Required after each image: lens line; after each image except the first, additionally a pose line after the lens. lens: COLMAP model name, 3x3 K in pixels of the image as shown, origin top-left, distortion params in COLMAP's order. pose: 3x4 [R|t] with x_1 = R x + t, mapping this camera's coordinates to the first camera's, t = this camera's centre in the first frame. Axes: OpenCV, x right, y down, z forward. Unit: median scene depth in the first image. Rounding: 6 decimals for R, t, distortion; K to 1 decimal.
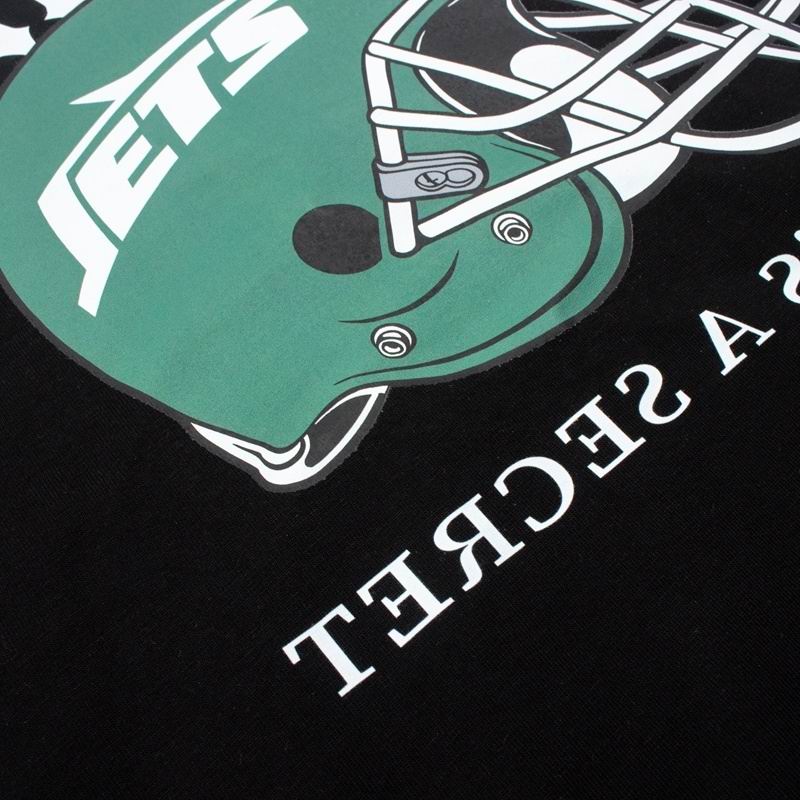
lens RADIAL K [[1031.9, 0, 401.0], [0, 1031.9, 369.8], [0, 0, 1]] dist [-0.151928, 0.106107]
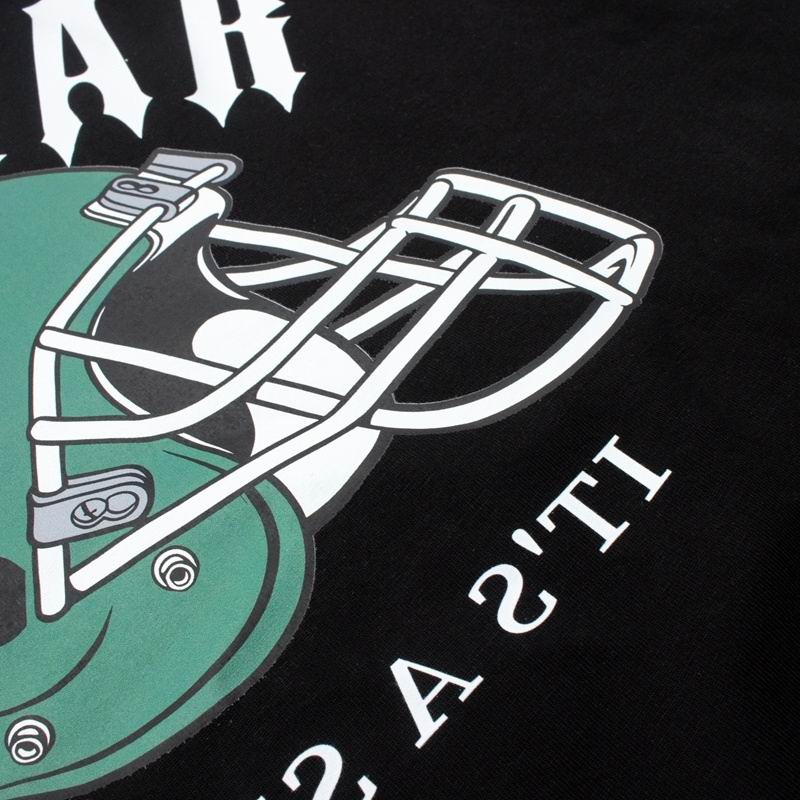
lens RADIAL K [[1031.9, 0, 401.0], [0, 1031.9, 369.8], [0, 0, 1]] dist [-0.151928, 0.106107]
pose [[0.991552, -0.128700, 0.016178, 0.277152], [0.129607, 0.988034, -0.083612, -0.190568], [-0.005224, 0.085002, 0.996367, 0.145758]]
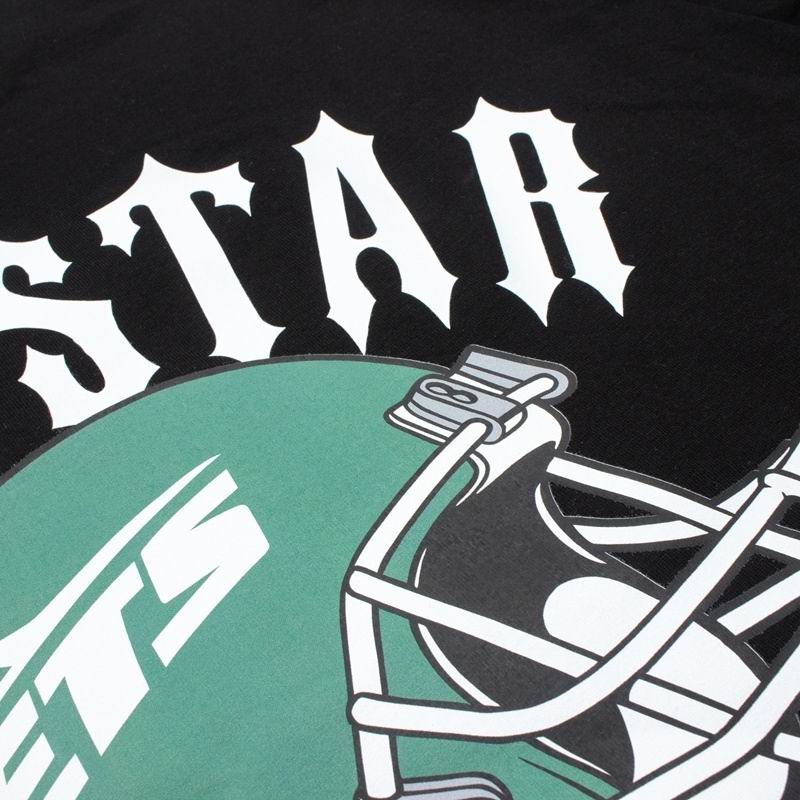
lens RADIAL K [[1031.9, 0, 401.0], [0, 1031.9, 369.8], [0, 0, 1]] dist [-0.151928, 0.106107]
pose [[0.999001, -0.034038, -0.028968, 0.034576], [0.029811, 0.990318, -0.135576, -0.394716], [0.033302, 0.134577, 0.990343, 0.263845]]
